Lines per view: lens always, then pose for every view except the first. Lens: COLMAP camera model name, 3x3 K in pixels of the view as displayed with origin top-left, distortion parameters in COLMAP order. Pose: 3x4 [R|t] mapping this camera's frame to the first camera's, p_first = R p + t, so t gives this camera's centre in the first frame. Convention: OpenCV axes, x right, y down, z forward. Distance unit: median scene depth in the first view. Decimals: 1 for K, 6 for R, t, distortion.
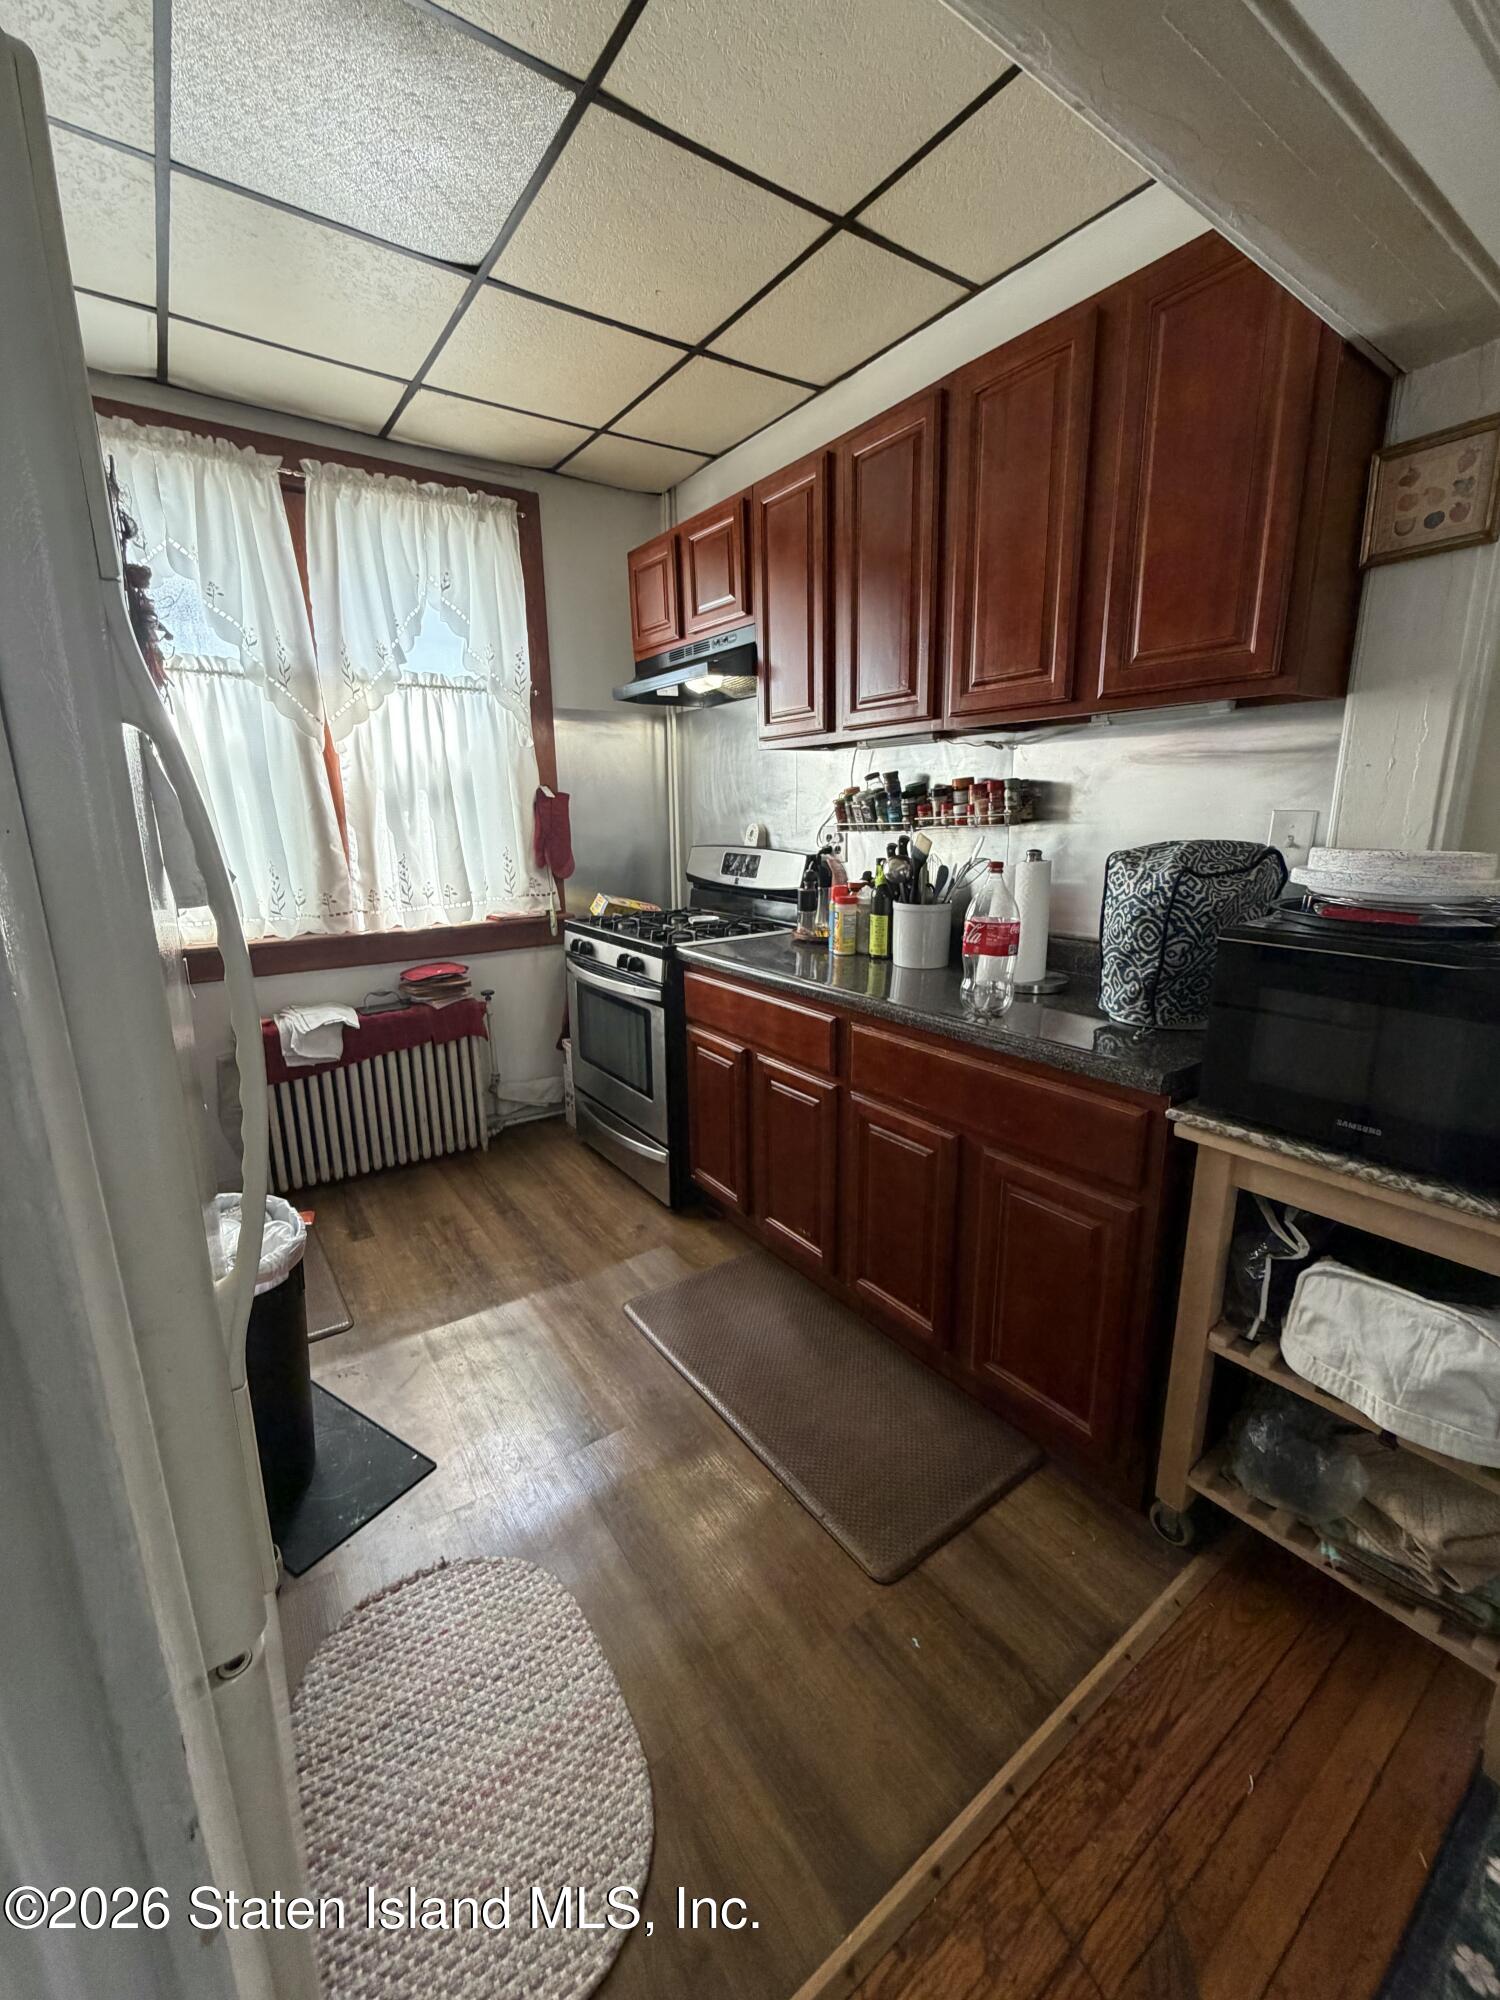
lens RADIAL K [[795.6, 0, 748.6], [0, 795.6, 990.1], [0, 0, 1]] dist [-0.000763, 0.000026]
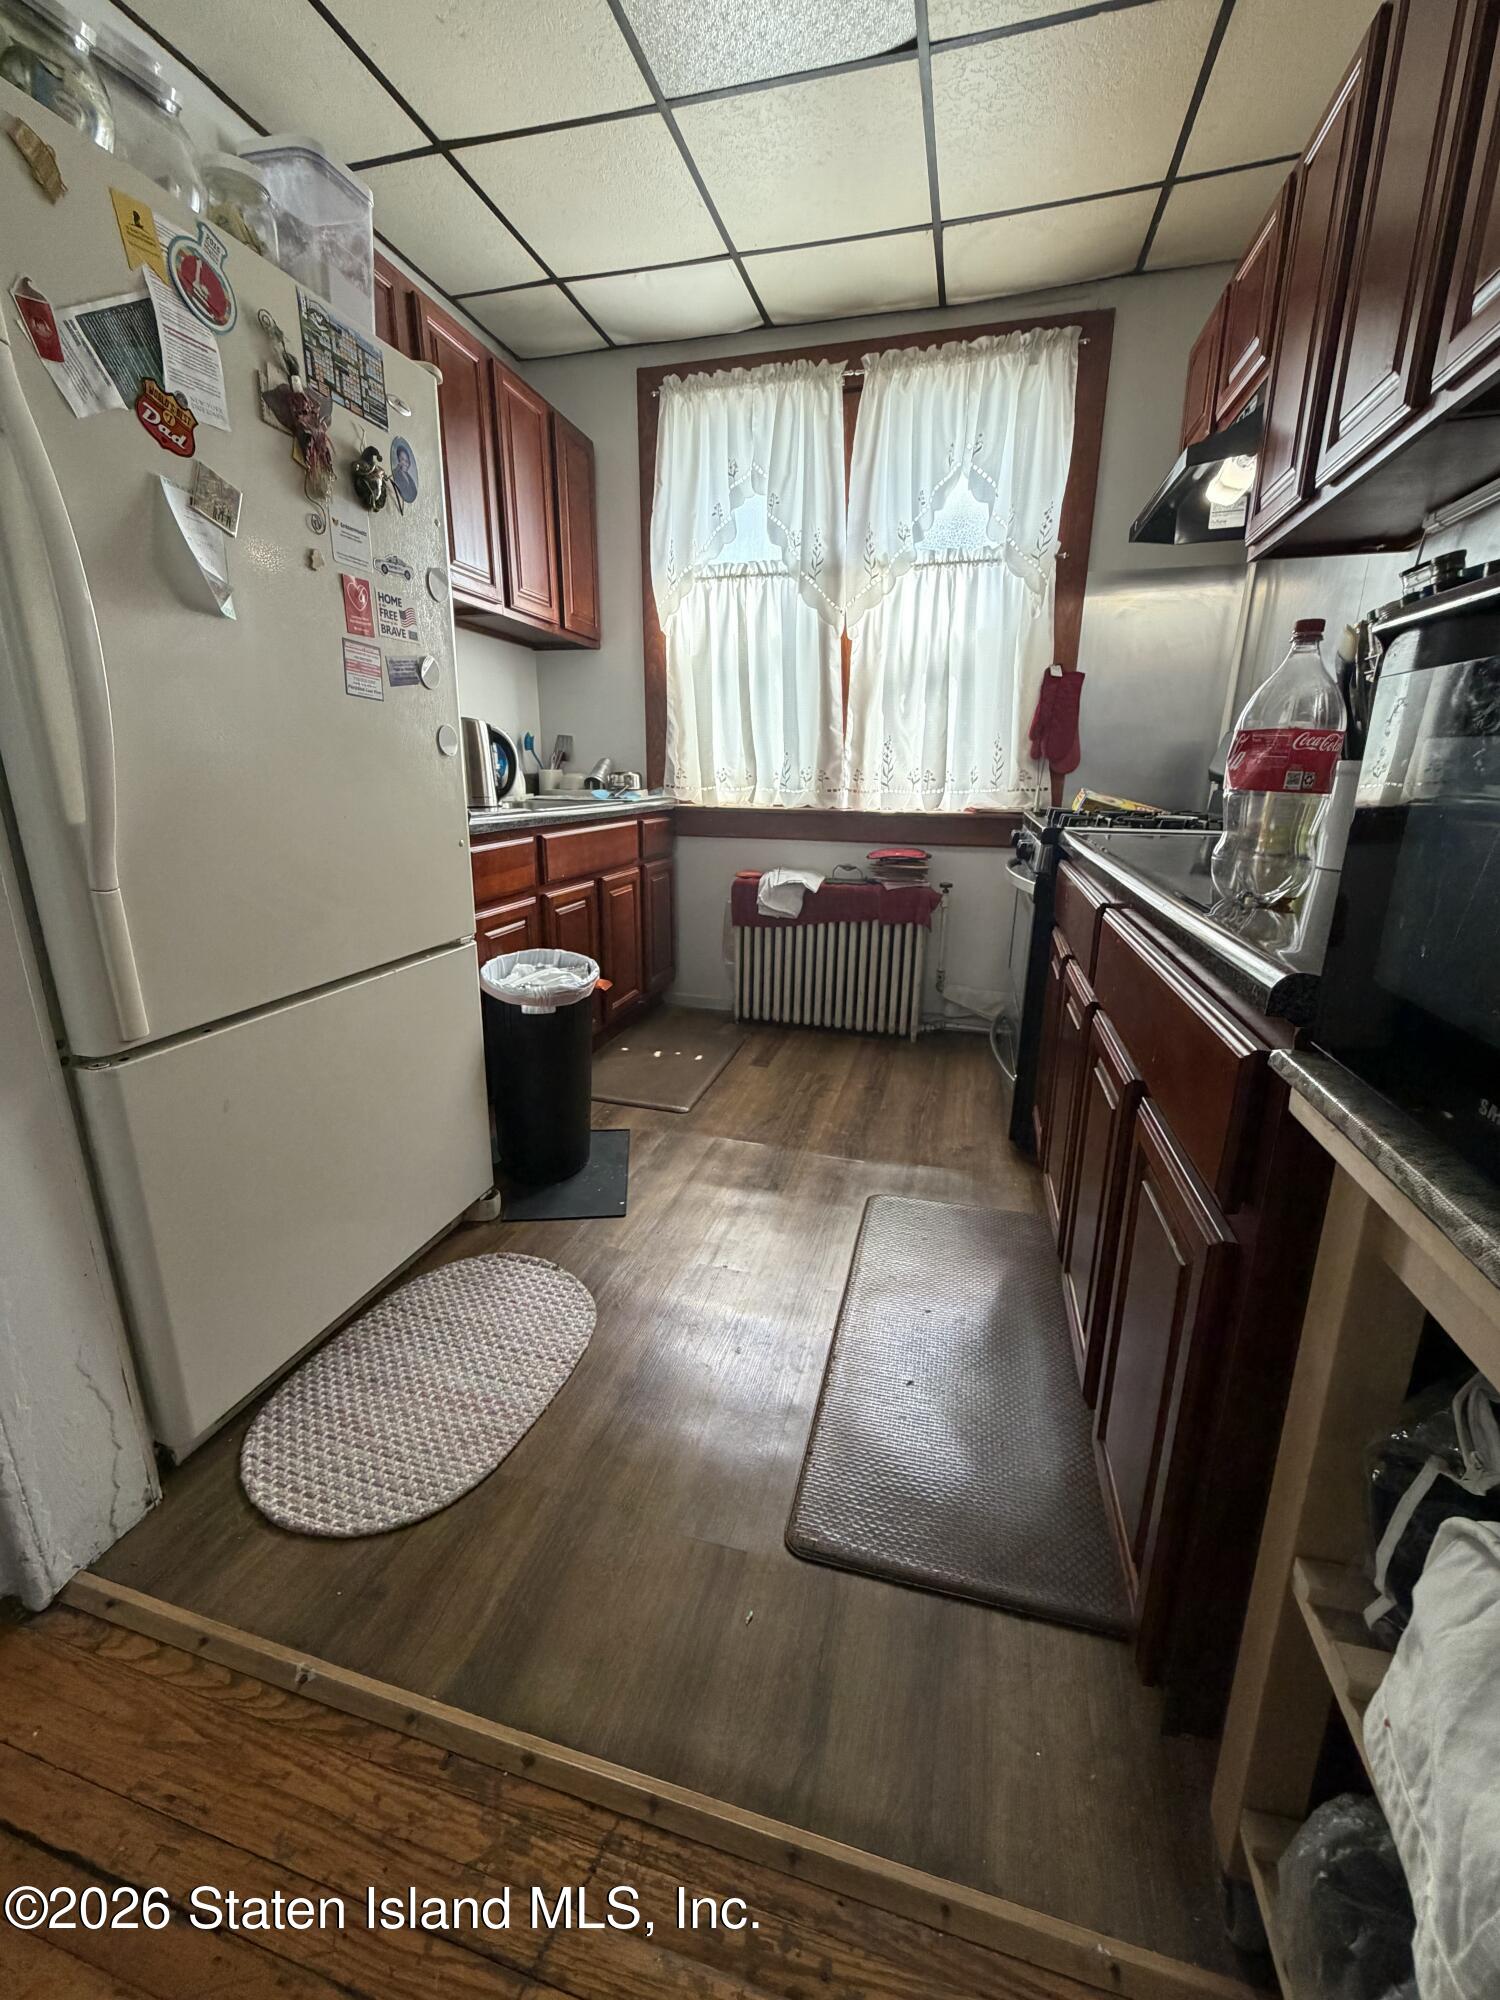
lens RADIAL K [[795.6, 0, 748.3], [0, 795.6, 988.6], [0, 0, 1]] dist [-0.000763, 0.000026]
pose [[0.632948, 0.222910, -0.741410, 0.305167], [-0.190369, 0.973062, 0.130038, 0.052014], [0.750425, 0.058834, 0.658332, 0.205969]]
